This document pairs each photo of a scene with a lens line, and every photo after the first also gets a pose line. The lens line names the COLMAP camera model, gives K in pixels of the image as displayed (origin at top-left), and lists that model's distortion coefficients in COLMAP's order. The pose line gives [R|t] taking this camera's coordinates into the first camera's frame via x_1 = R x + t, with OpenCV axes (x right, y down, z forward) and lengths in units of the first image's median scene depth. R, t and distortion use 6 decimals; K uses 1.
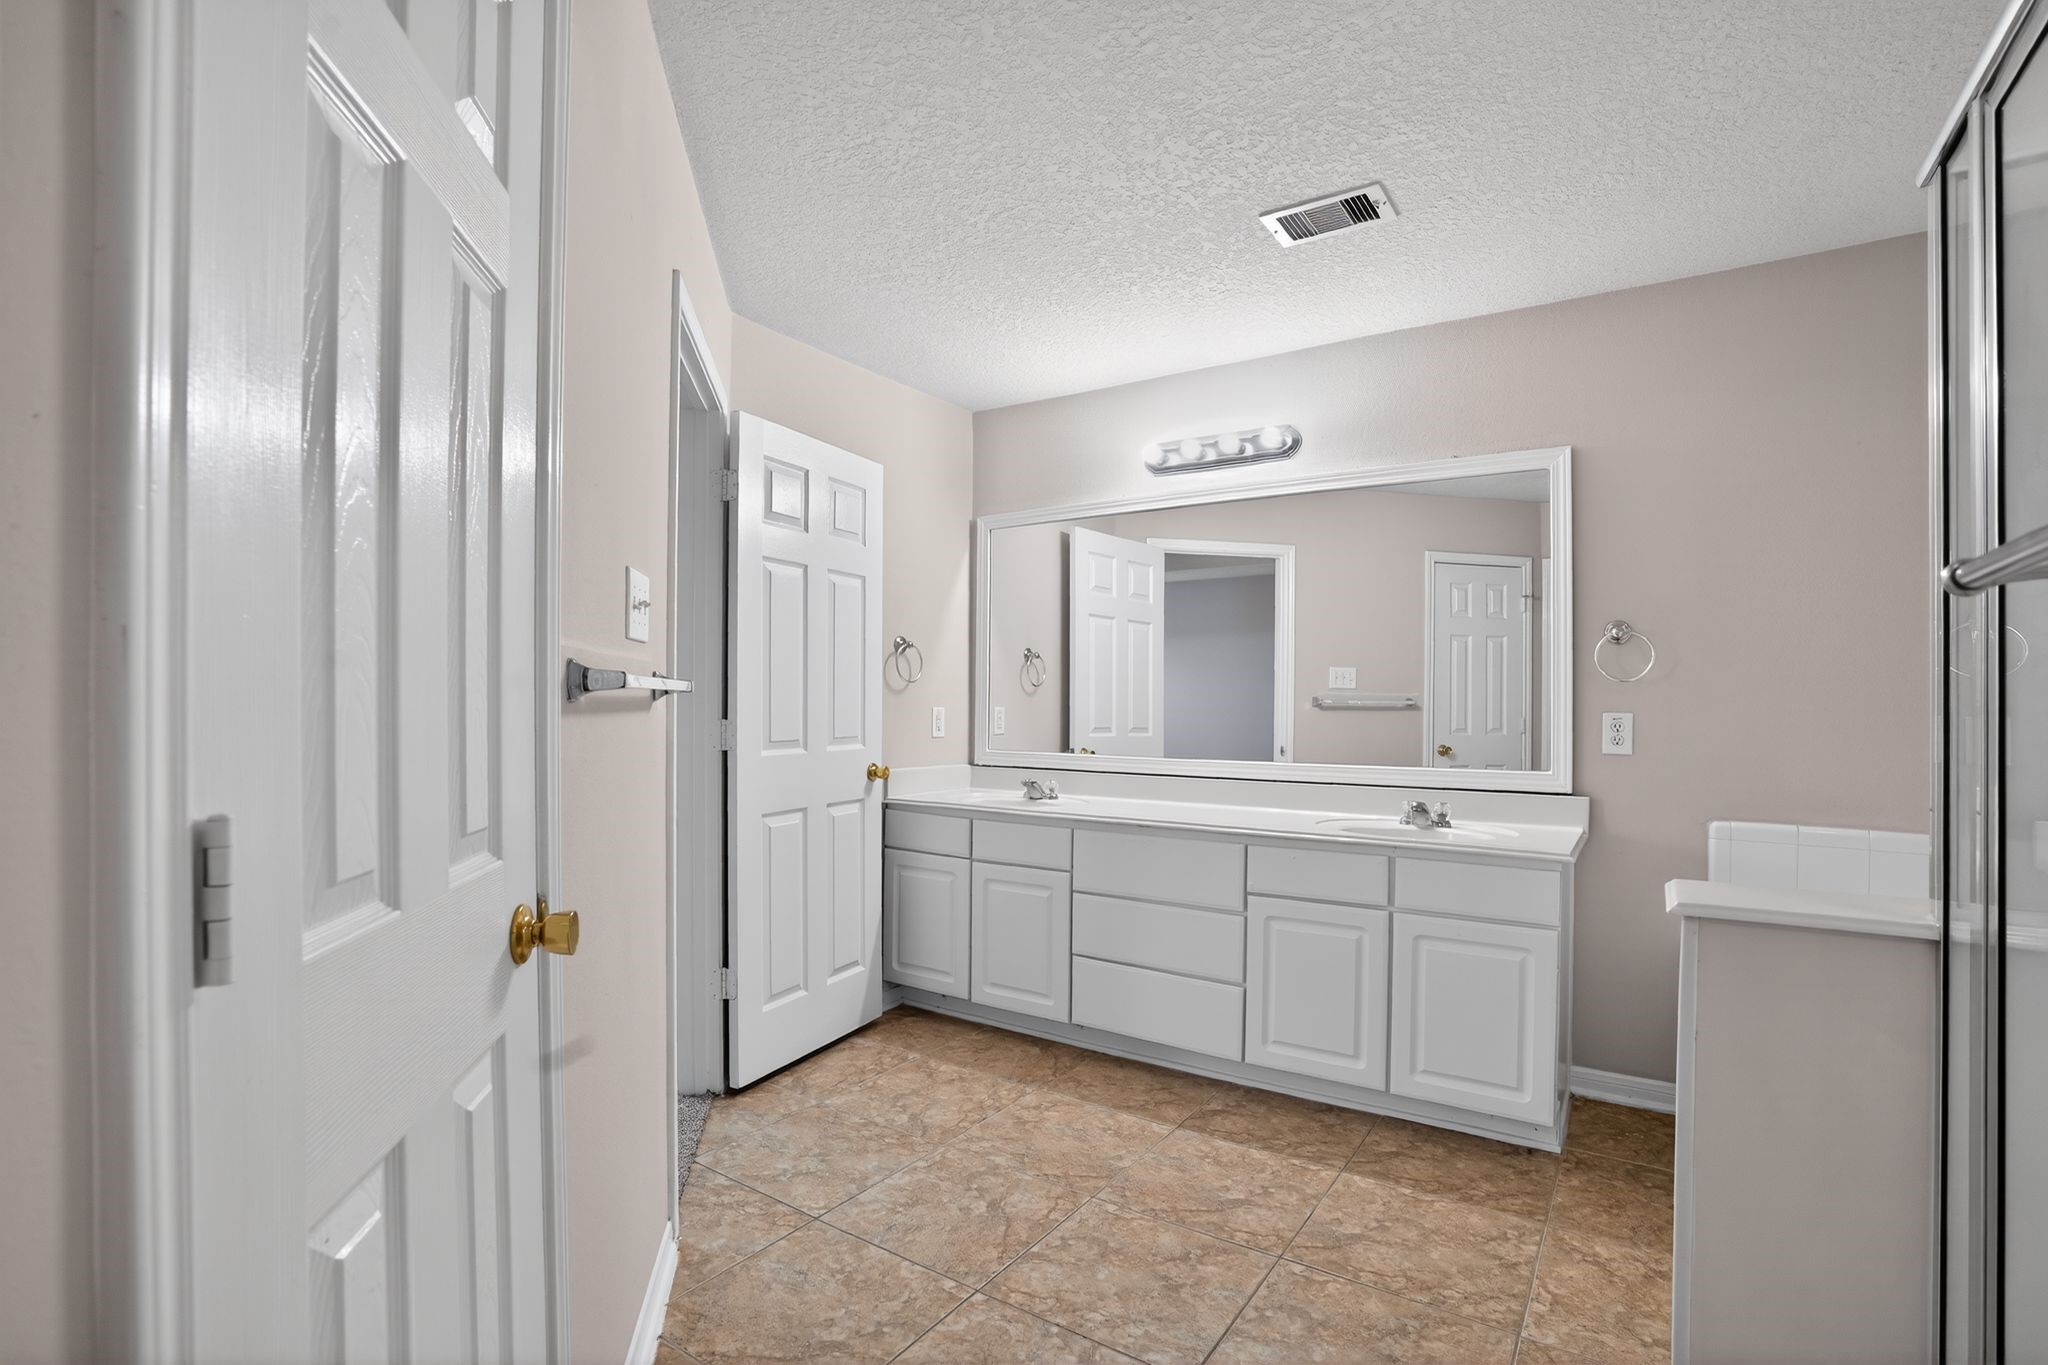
lens RADIAL K [[949.2, 0, 1023.3], [0, 949.2, 686.1], [0, 0, 1]] dist [-0.035204, 0.001612]
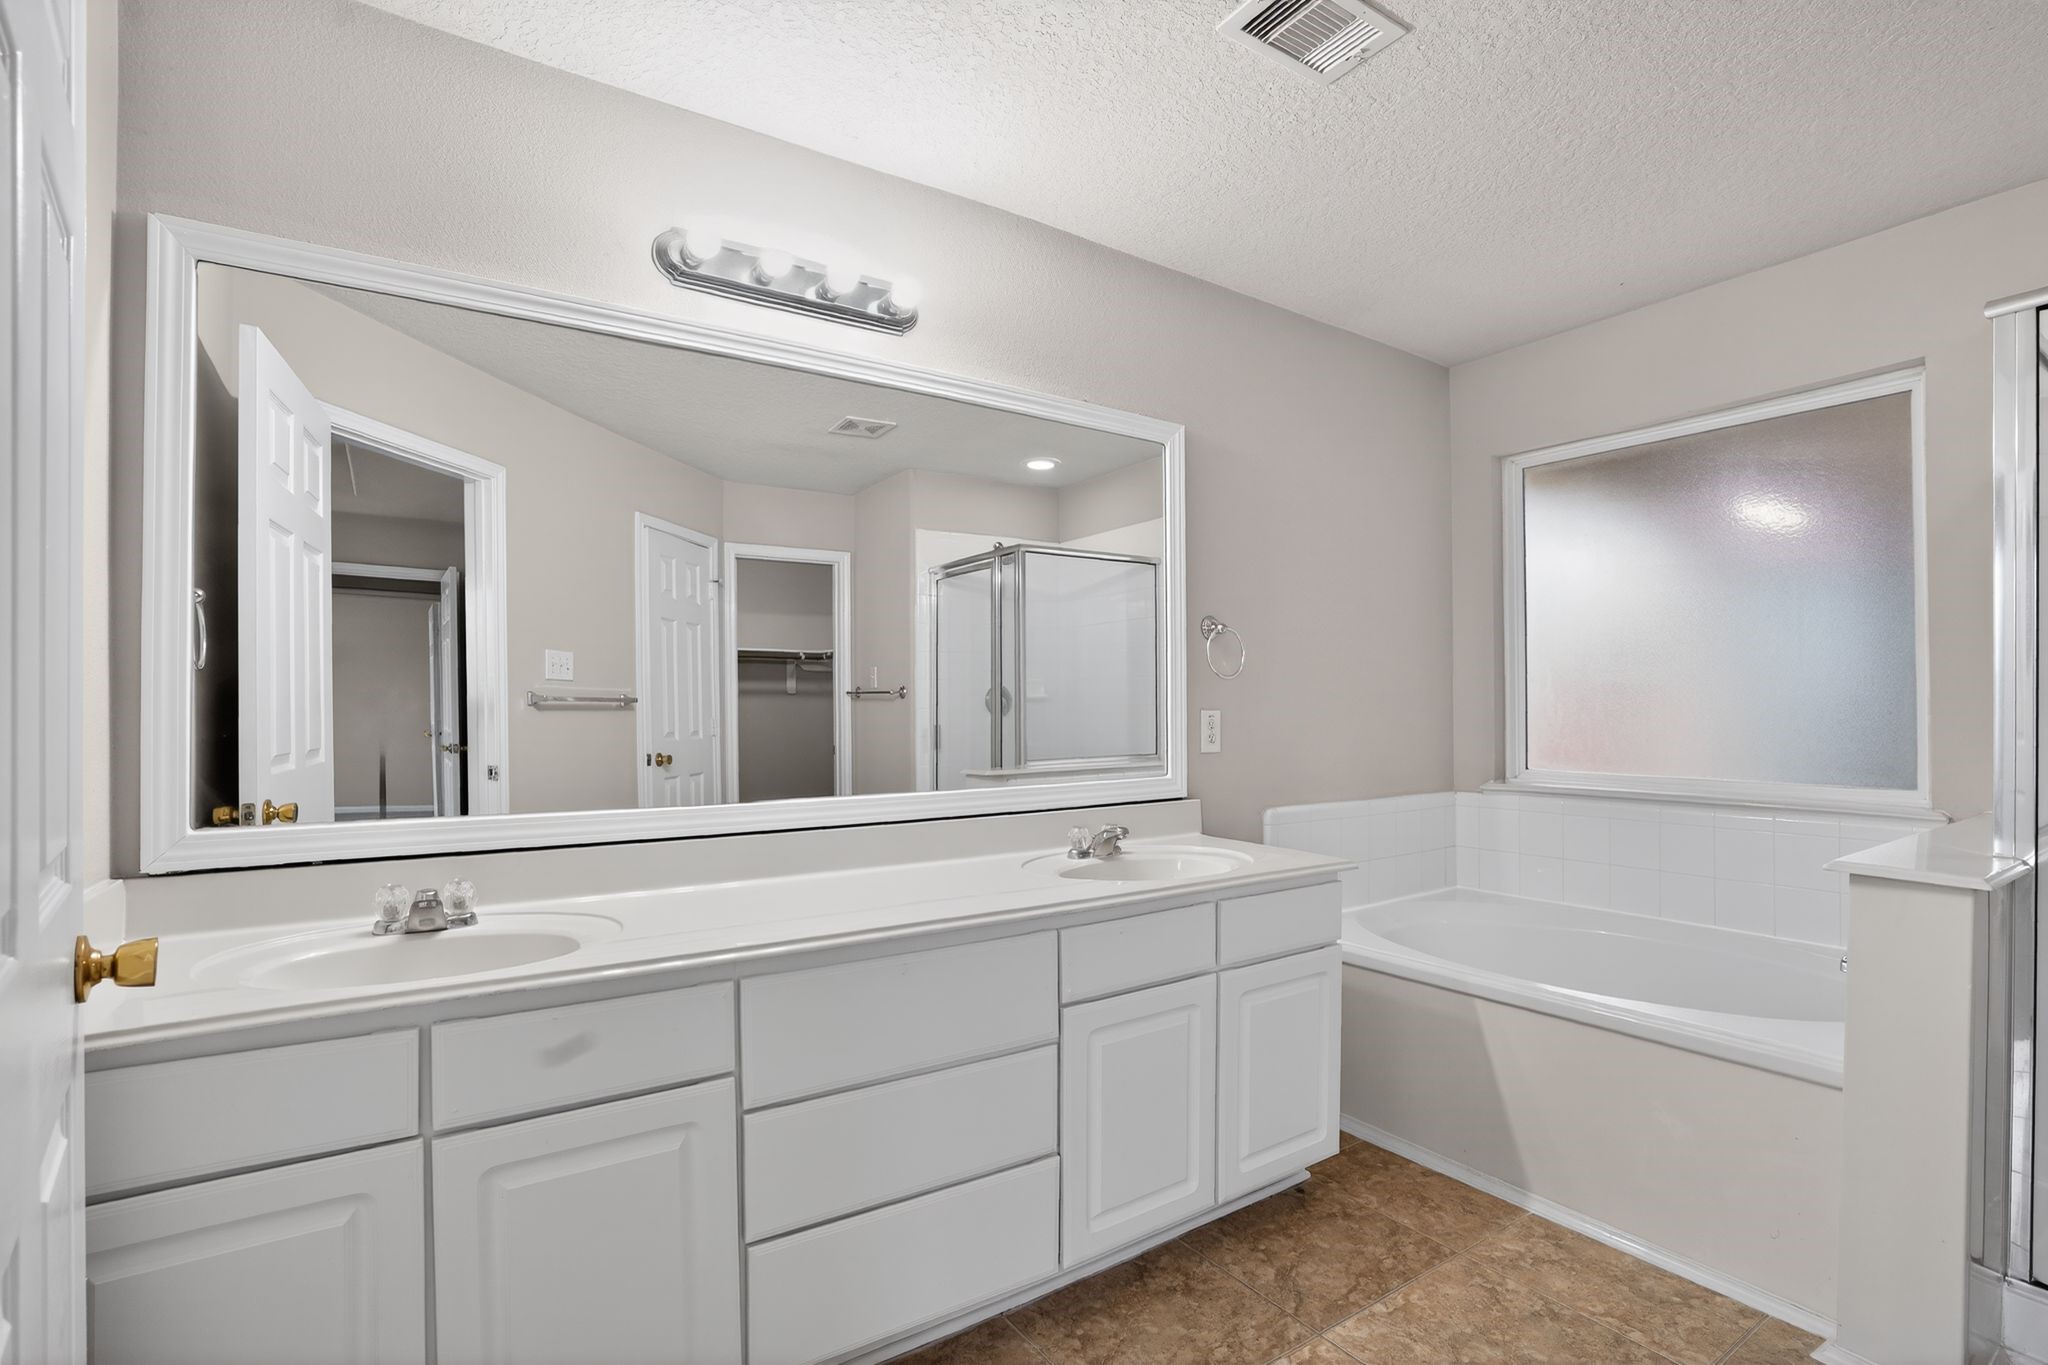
lens RADIAL K [[949.2, 0, 1008.6], [0, 949.2, 693.8], [0, 0, 1]] dist [-0.035204, 0.001612]
pose [[0.382906, 0.000139, 0.923787, -0.365164], [-0.013233, 0.999898, 0.005335, 0.008192], [-0.923692, -0.014267, 0.382869, 0.801026]]
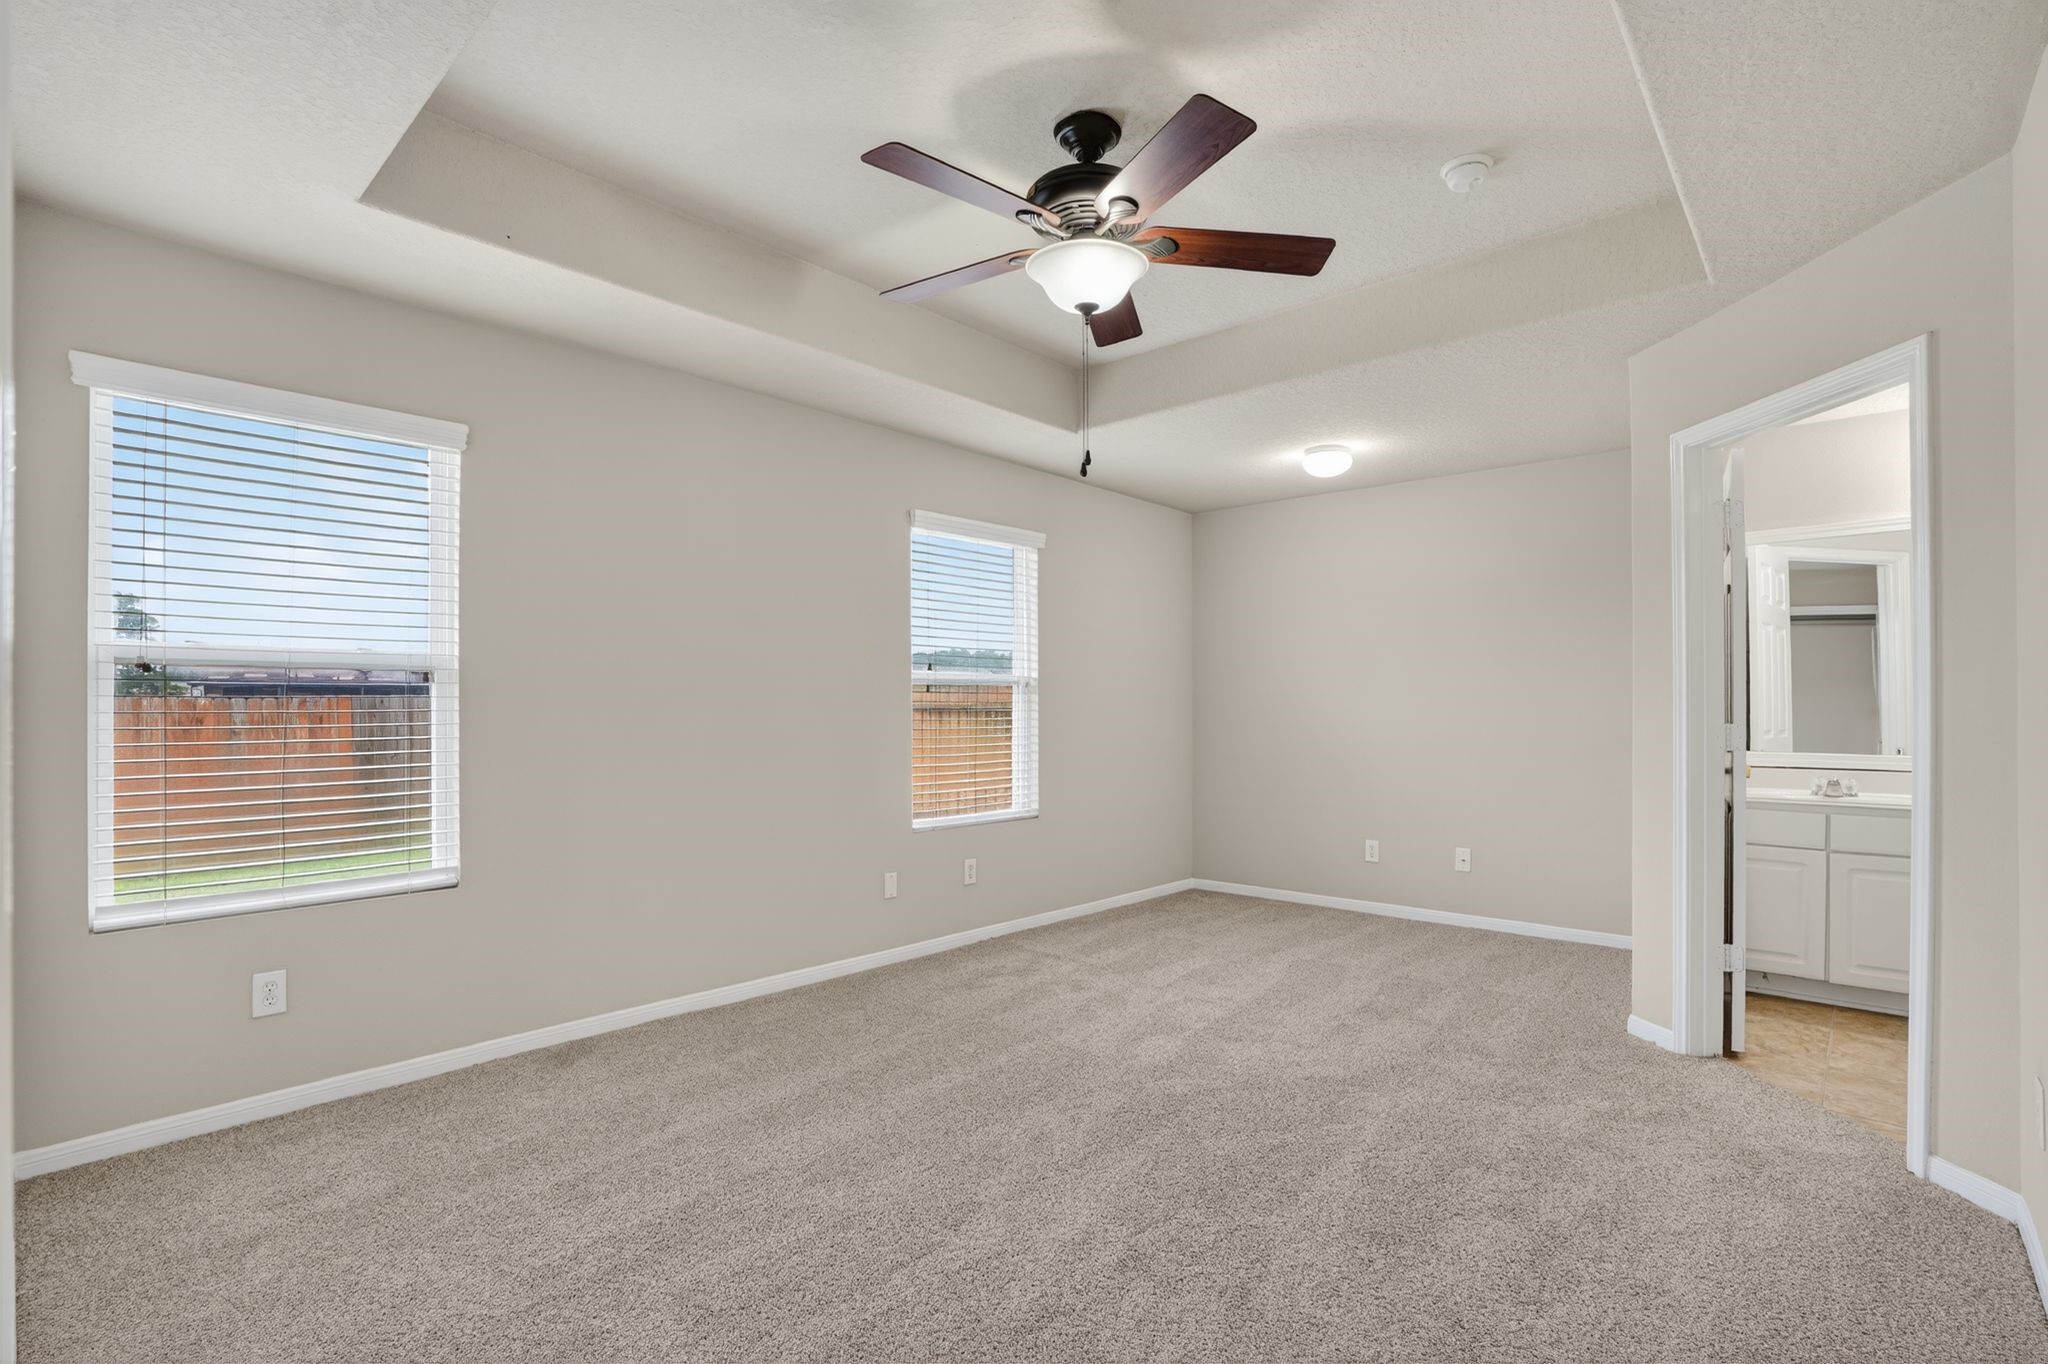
lens RADIAL K [[949.2, 0, 1006.6], [0, 949.2, 687.0], [0, 0, 1]] dist [-0.035204, 0.001612]
pose [[0.988636, -0.000732, -0.150330, -0.994553], [0.000185, 0.999993, -0.003656, 0.001355], [0.150332, 0.003586, 0.988629, -0.211906]]
